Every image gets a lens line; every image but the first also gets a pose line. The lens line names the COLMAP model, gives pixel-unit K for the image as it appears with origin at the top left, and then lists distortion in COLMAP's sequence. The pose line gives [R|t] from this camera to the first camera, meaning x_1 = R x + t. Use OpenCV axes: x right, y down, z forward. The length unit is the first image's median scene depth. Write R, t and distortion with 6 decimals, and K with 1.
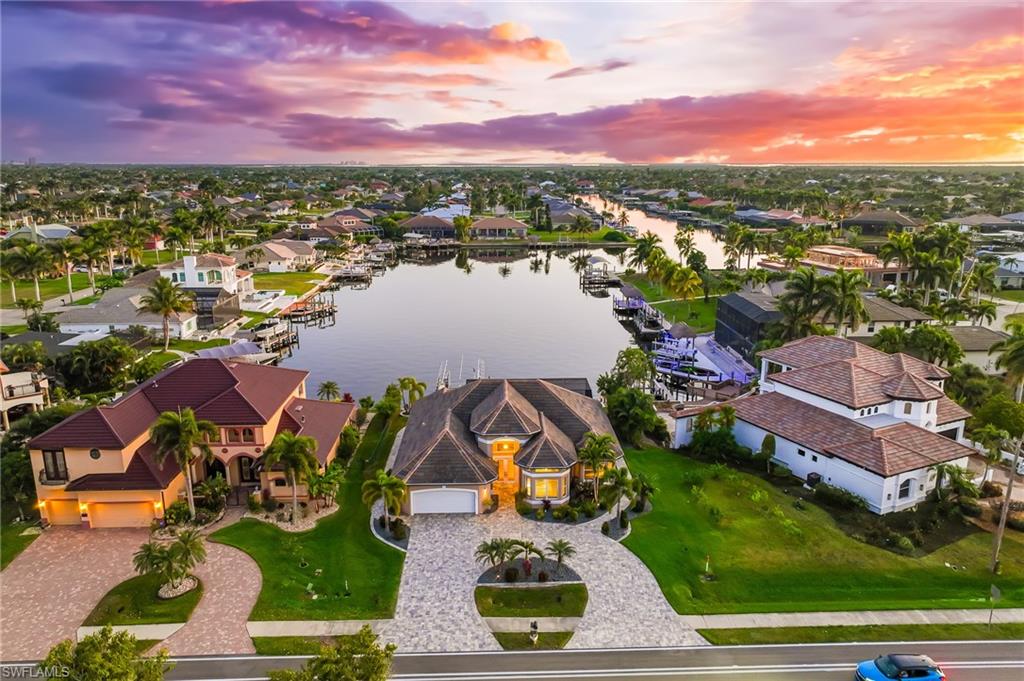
lens RADIAL K [[751.7, 0, 511.1], [0, 751.7, 342.8], [0, 0, 1]] dist [0.002451, 0.006930]
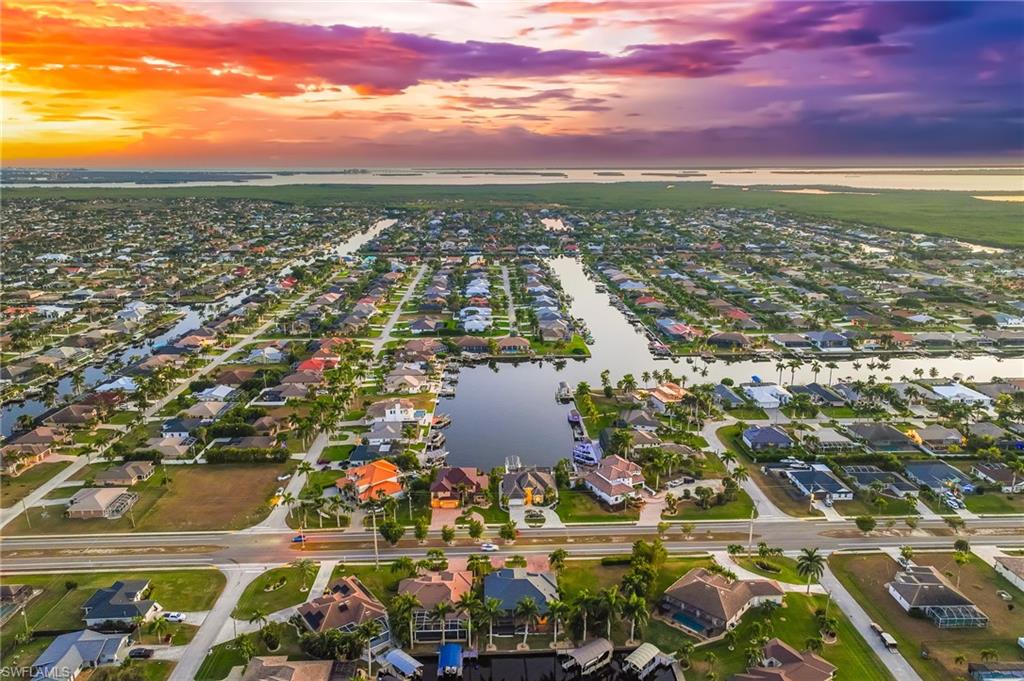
lens RADIAL K [[751.7, 0, 514.5], [0, 751.7, 332.6], [0, 0, 1]] dist [0.002451, 0.006930]
pose [[0.999958, -0.002974, 0.008611, -0.141573], [0.003059, 0.999946, -0.009915, -0.821719], [-0.008581, 0.009941, 0.999914, -3.799070]]
